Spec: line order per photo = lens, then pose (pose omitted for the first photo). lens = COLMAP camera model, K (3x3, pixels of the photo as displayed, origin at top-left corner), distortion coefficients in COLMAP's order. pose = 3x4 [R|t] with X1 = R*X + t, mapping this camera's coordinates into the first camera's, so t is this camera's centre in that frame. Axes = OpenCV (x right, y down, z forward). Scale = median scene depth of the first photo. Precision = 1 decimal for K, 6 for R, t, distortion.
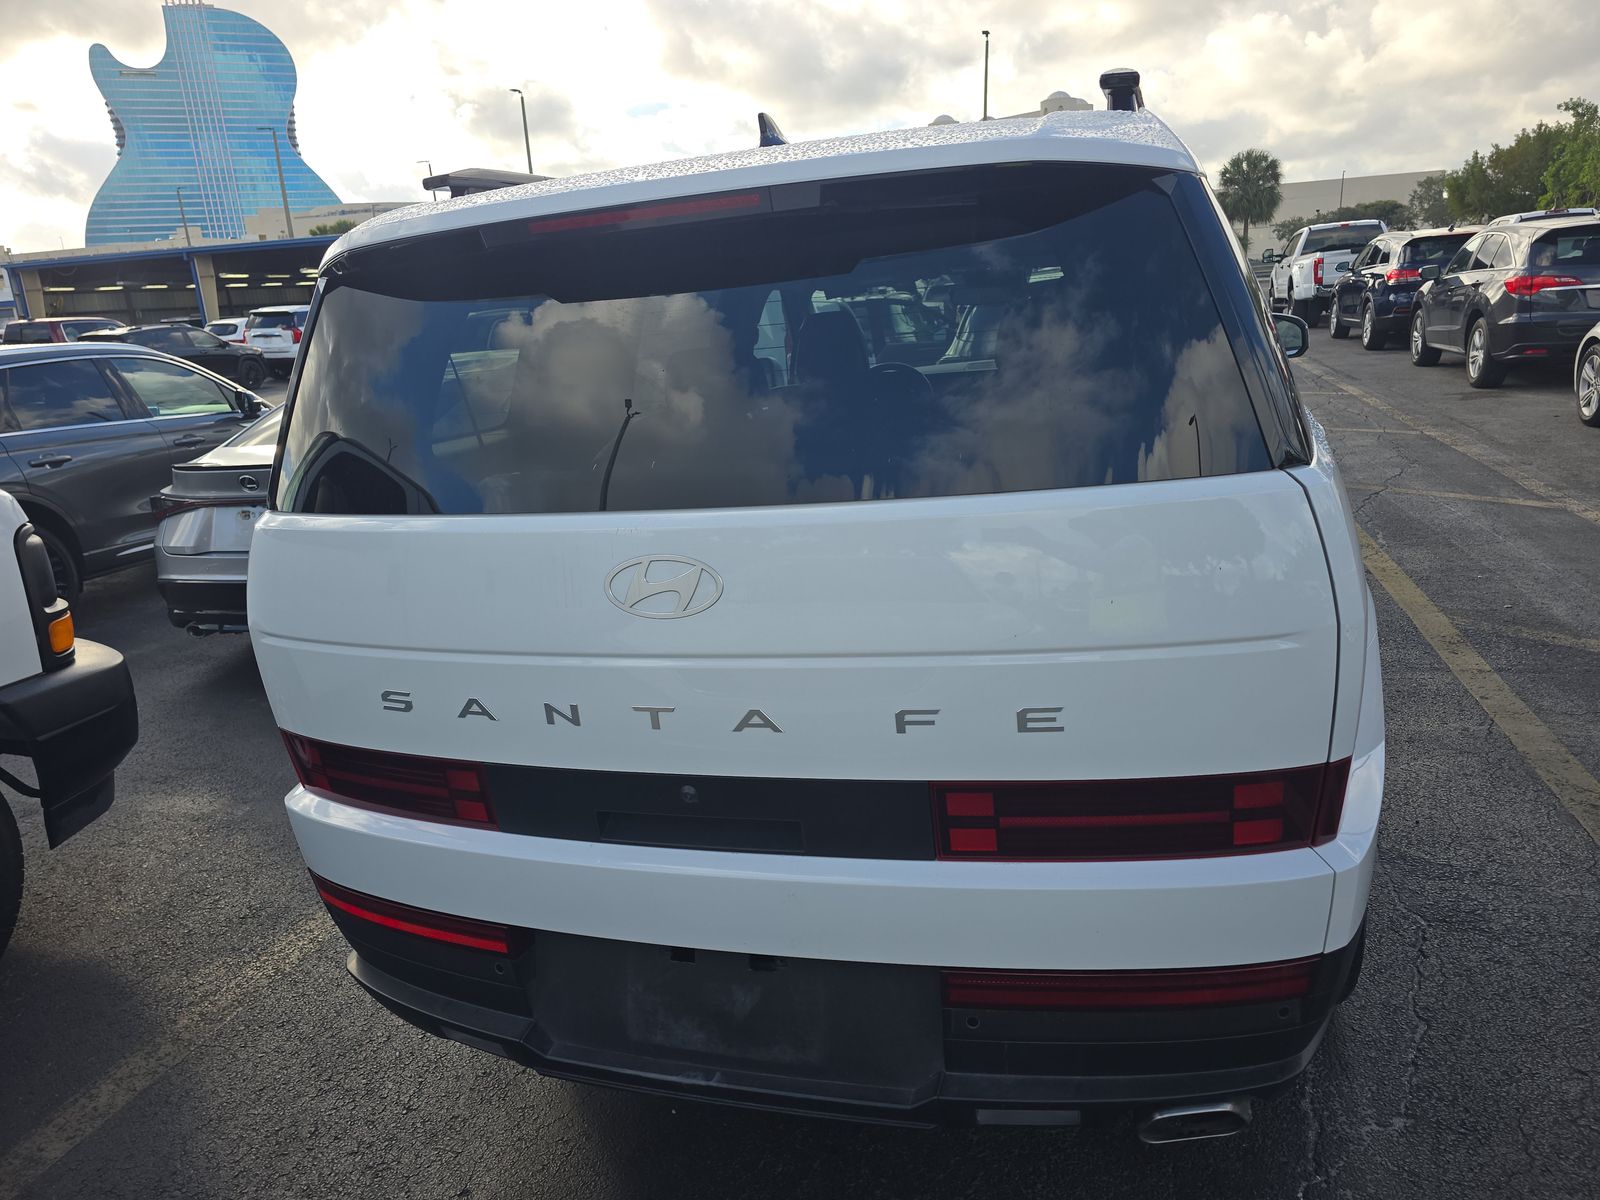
lens RADIAL K [[1072.8, 0, 800.4], [0, 1072.8, 549.1], [0, 0, 1]] dist [0.065580, -0.064885]
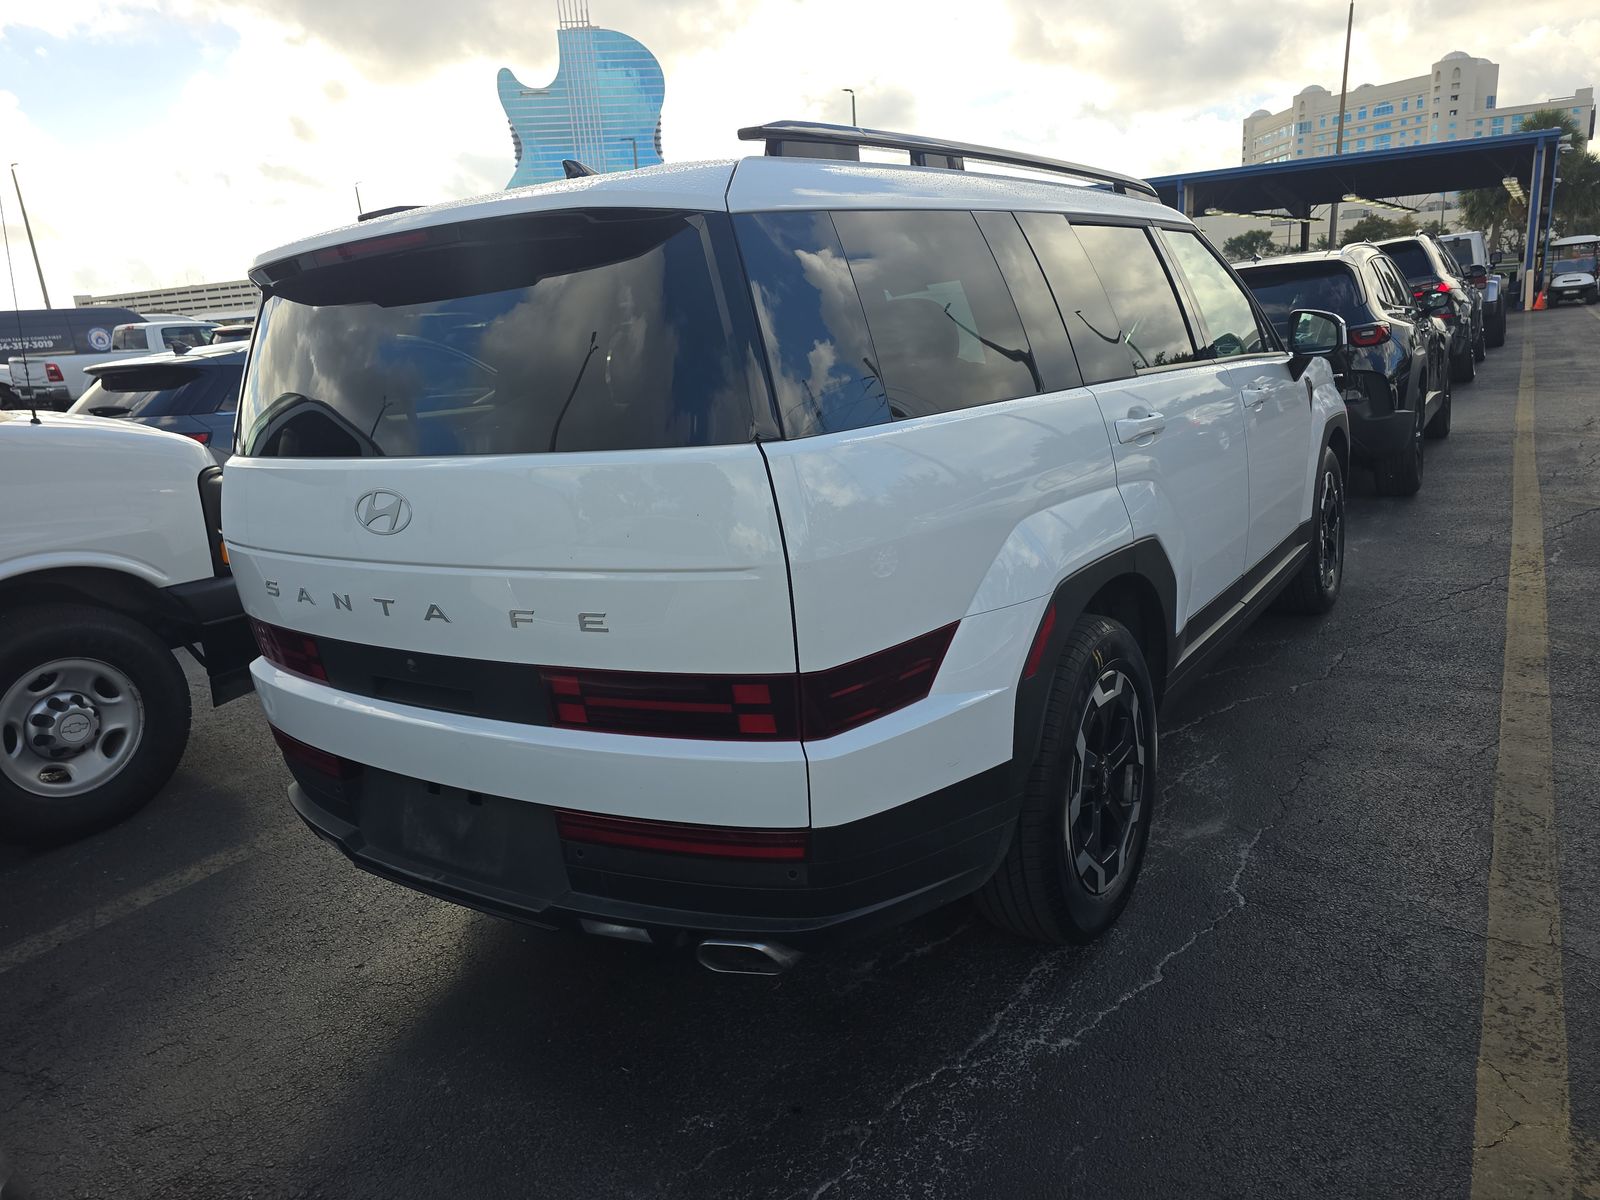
lens RADIAL K [[1072.8, 0, 800.4], [0, 1072.8, 549.1], [0, 0, 1]] dist [0.065580, -0.064885]
pose [[0.958320, 0.061704, -0.278956, 0.707950], [-0.059649, 0.998093, 0.015860, 0.025486], [0.279403, 0.001441, 0.960173, -0.182036]]
